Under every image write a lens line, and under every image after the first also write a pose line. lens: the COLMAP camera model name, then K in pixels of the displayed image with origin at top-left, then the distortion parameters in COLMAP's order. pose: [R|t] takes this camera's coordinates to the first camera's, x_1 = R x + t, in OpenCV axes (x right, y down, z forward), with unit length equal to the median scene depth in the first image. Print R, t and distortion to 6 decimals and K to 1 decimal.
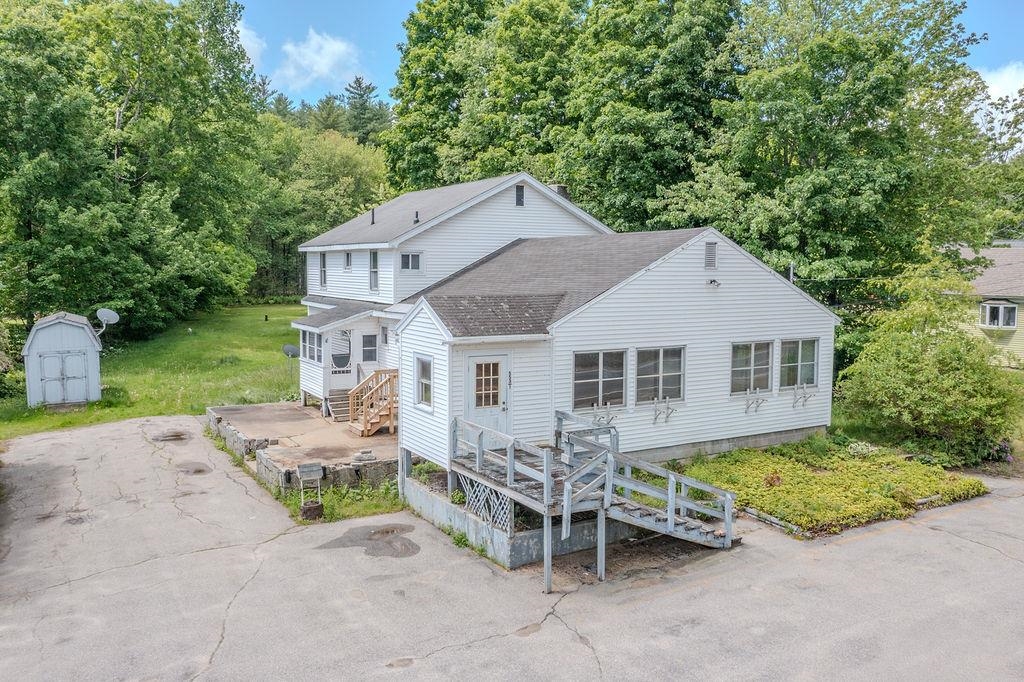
lens RADIAL K [[818.7, 0, 512.0], [0, 818.7, 341.0], [0, 0, 1]] dist [-0.003452, 0.002365]
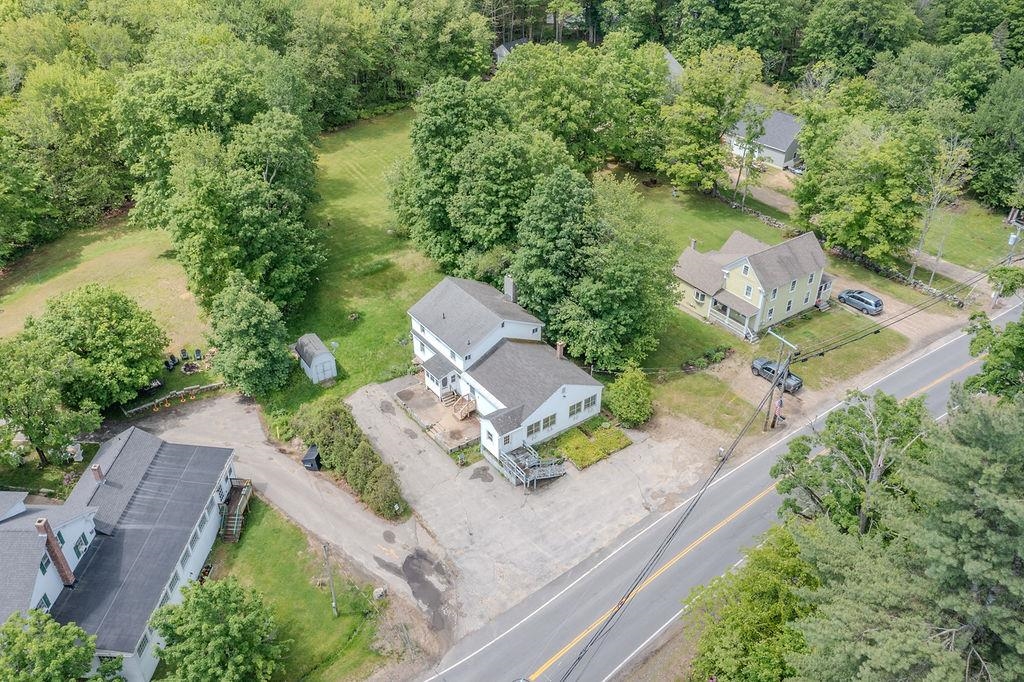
lens RADIAL K [[814.2, 0, 514.9], [0, 814.2, 336.7], [0, 0, 1]] dist [-0.016505, -0.004170]
pose [[0.994121, -0.059805, 0.090254, -0.209344], [0.009783, 0.879809, 0.475226, -1.499159], [-0.107828, -0.471550, 0.875222, -1.490432]]
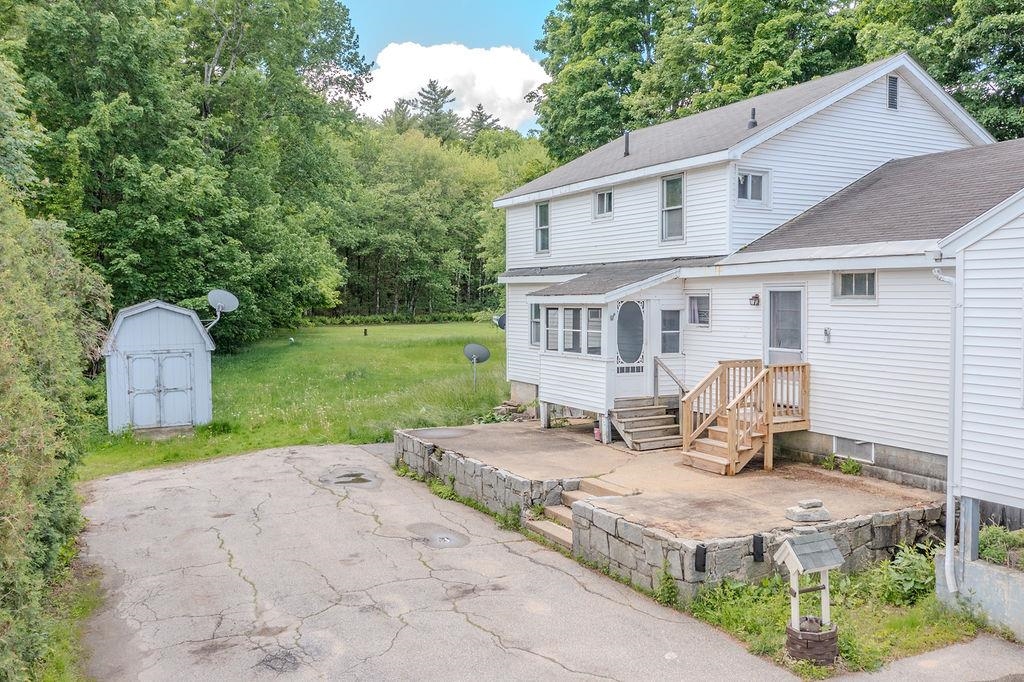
lens RADIAL K [[849.0, 0, 539.4], [0, 849.0, 339.7], [0, 0, 1]] dist [-0.012305, -0.002857]
pose [[0.999772, -0.005781, -0.020571, -0.259059], [0.004893, 0.999066, -0.042943, 0.041683], [0.020800, 0.042833, 0.998866, 0.358077]]
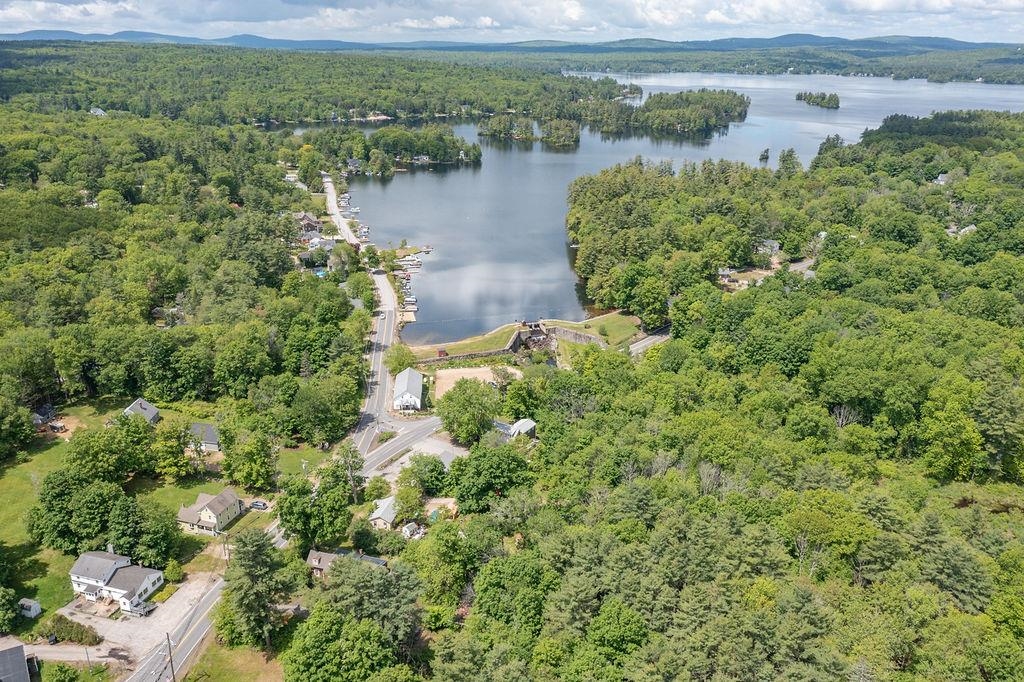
lens RADIAL K [[809.6, 0, 513.9], [0, 809.6, 342.1], [0, 0, 1]] dist [-0.013569, 0.000857]
pose [[0.723704, -0.236901, 0.648175, -1.627043], [0.056436, 0.956404, 0.286543, -3.967857], [-0.687799, -0.170792, 0.705523, -6.228905]]
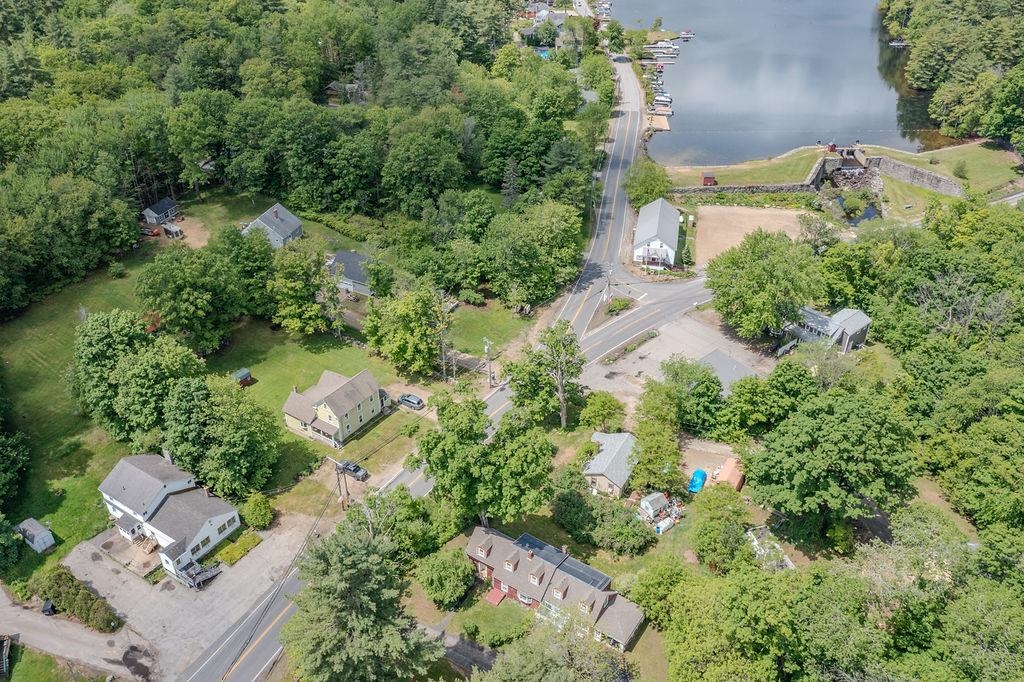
lens RADIAL K [[809.6, 0, 513.9], [0, 809.6, 342.1], [0, 0, 1]] dist [-0.013569, 0.000857]
pose [[0.886325, -0.252269, 0.388314, 0.184807], [0.039042, 0.876302, 0.480178, -2.907597], [-0.461414, -0.410433, 0.786538, -2.984542]]
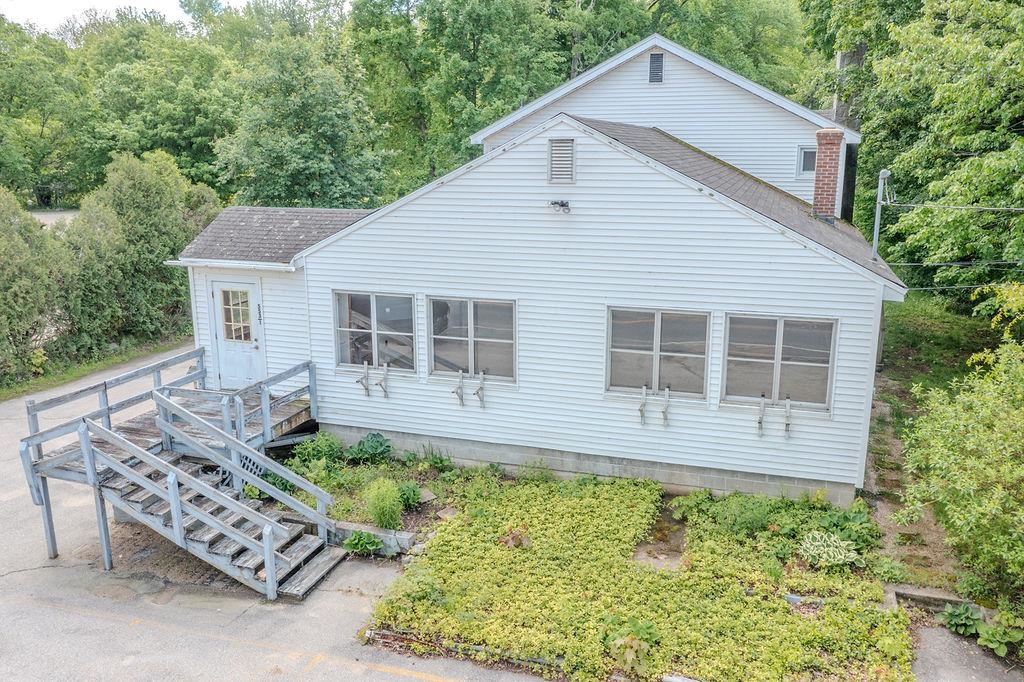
lens RADIAL K [[807.7, 0, 516.0], [0, 807.7, 340.3], [0, 0, 1]] dist [-0.012787, -0.001066]
pose [[0.674069, 0.168930, -0.719092, 0.500522], [-0.063732, 0.983168, 0.171226, -0.054613], [0.735914, -0.069589, 0.673490, 0.412880]]
